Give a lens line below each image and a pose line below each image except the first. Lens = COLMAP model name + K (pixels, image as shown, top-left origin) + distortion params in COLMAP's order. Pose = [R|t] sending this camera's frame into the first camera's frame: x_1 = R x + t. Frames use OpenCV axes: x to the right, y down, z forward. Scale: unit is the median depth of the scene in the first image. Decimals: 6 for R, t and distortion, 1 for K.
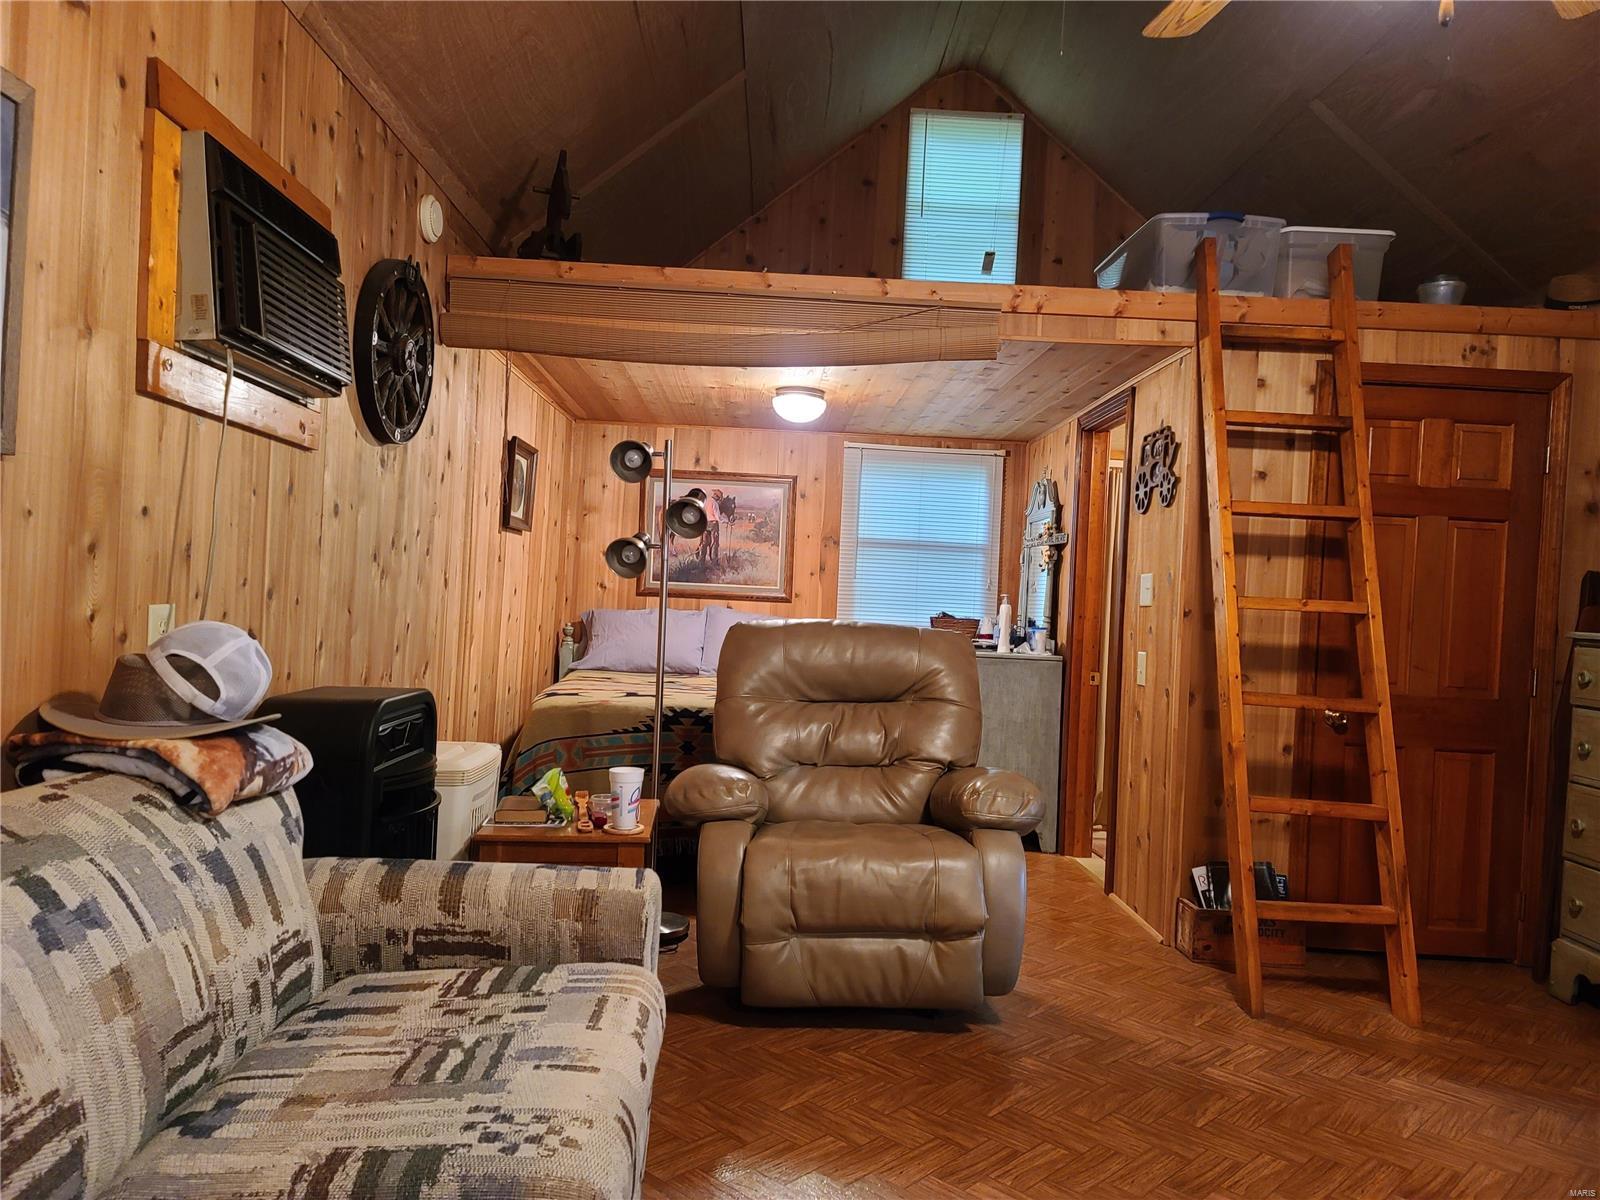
lens RADIAL K [[1169.0, 0, 800.7], [0, 1169.0, 587.5], [0, 0, 1]] dist [0.085861, -0.066014]
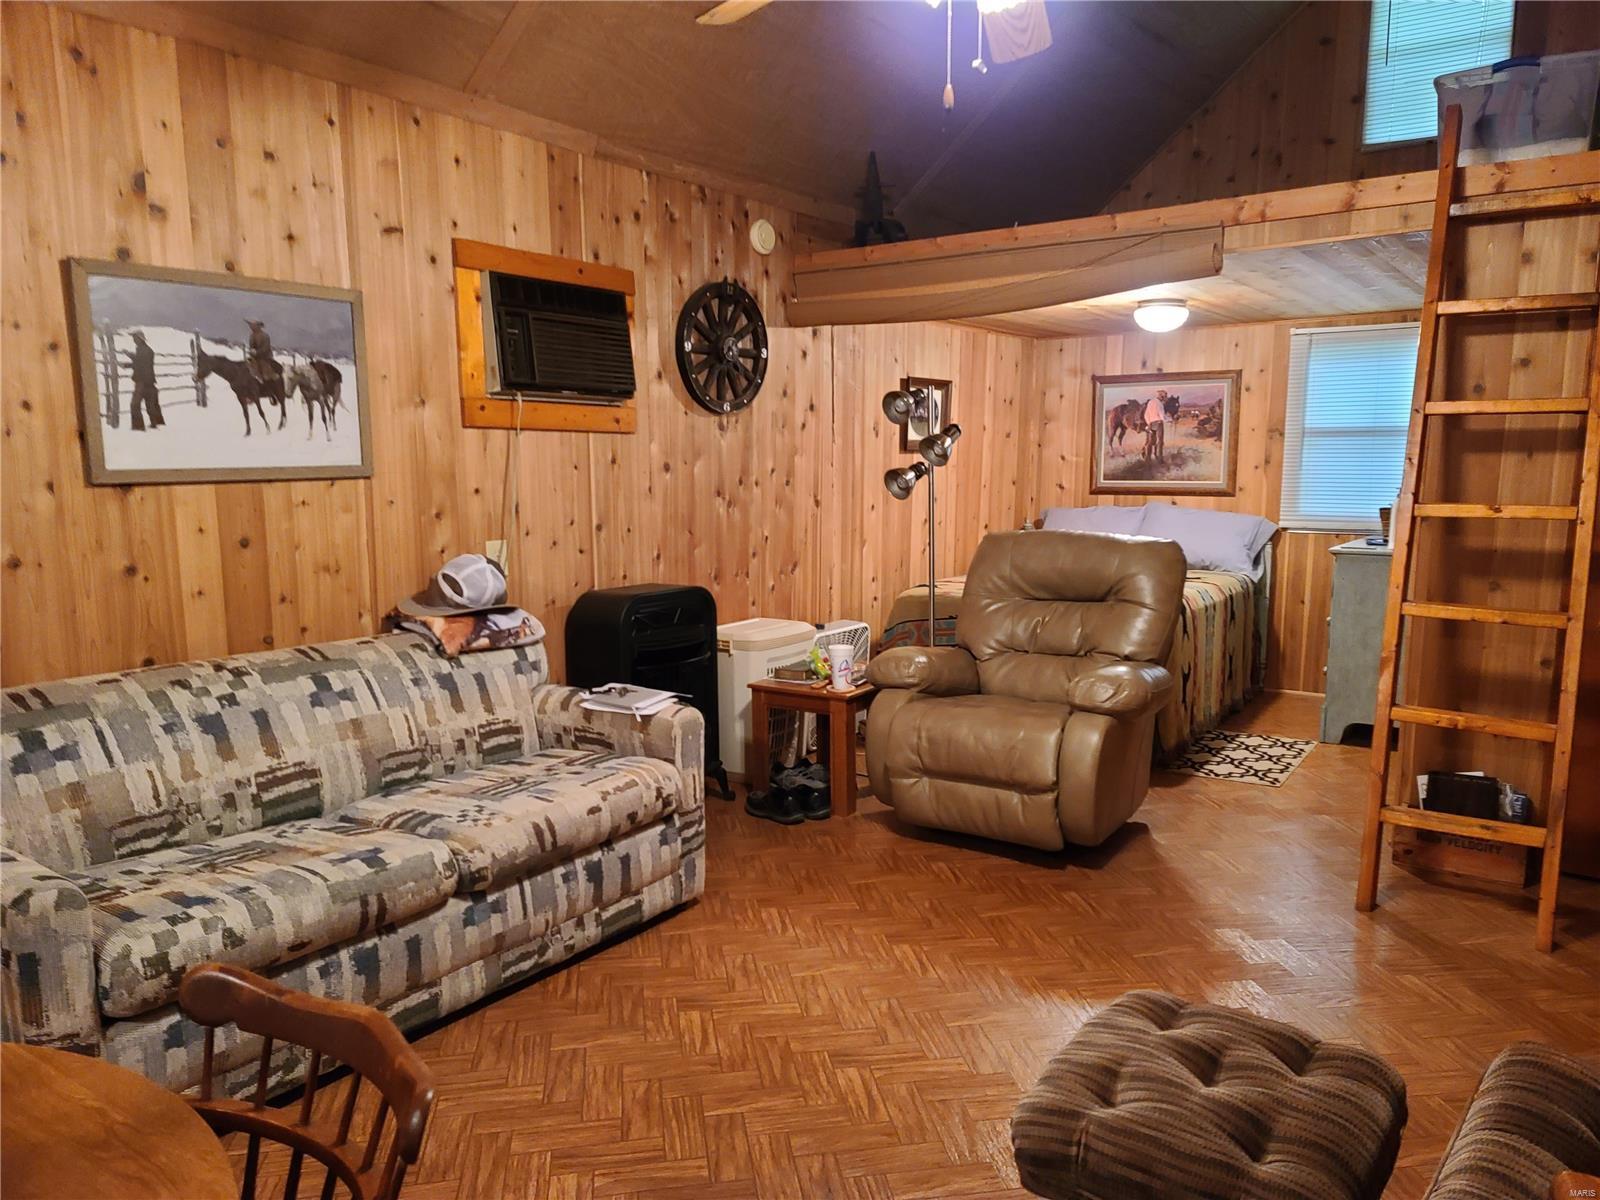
lens RADIAL K [[1169.0, 0, 815.1], [0, 1169.0, 611.9], [0, 0, 1]] dist [0.085861, -0.066014]
pose [[0.794956, 0.034822, -0.605666, 0.697864], [0.044434, 0.992328, 0.115373, -0.047462], [0.605037, -0.118628, 0.787310, -0.096002]]
